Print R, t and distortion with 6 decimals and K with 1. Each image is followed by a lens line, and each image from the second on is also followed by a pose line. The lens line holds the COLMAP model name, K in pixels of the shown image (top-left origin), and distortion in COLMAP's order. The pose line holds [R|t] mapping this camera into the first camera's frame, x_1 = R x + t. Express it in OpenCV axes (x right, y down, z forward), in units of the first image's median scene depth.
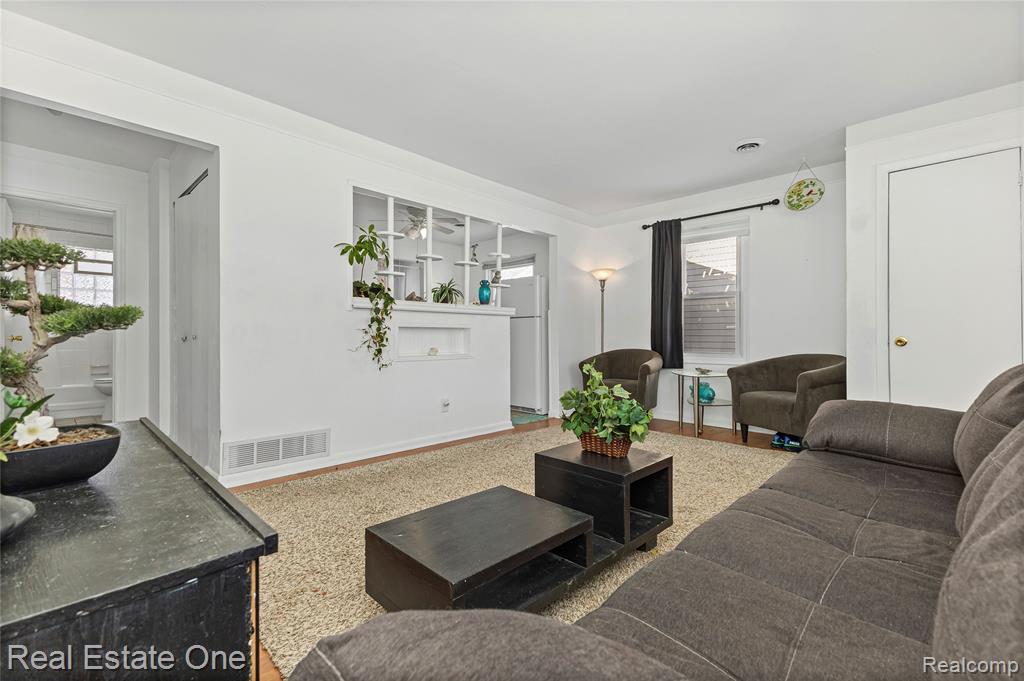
lens RADIAL K [[451.2, 0, 511.4], [0, 451.2, 337.9], [0, 0, 1]] dist [0.019017, -0.003229]
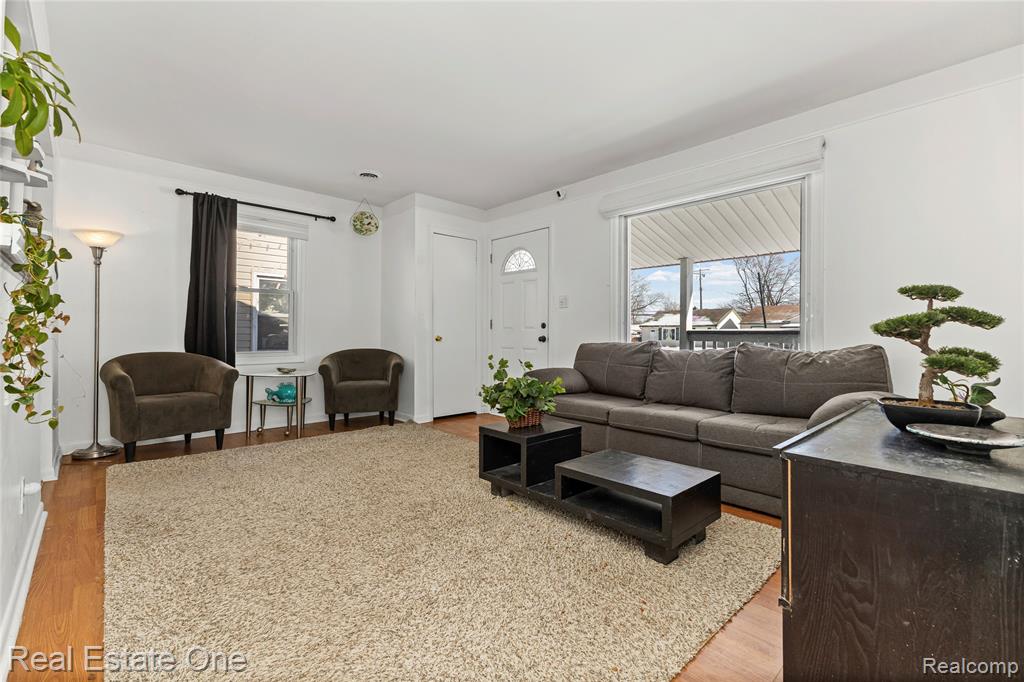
lens RADIAL K [[451.2, 0, 519.8], [0, 451.2, 332.5], [0, 0, 1]] dist [0.019017, -0.003229]
pose [[0.021723, 0.000233, 0.999764, -0.519360], [-0.000827, 1.000000, -0.000215, -0.008893], [-0.999764, -0.000822, 0.021723, 0.459435]]
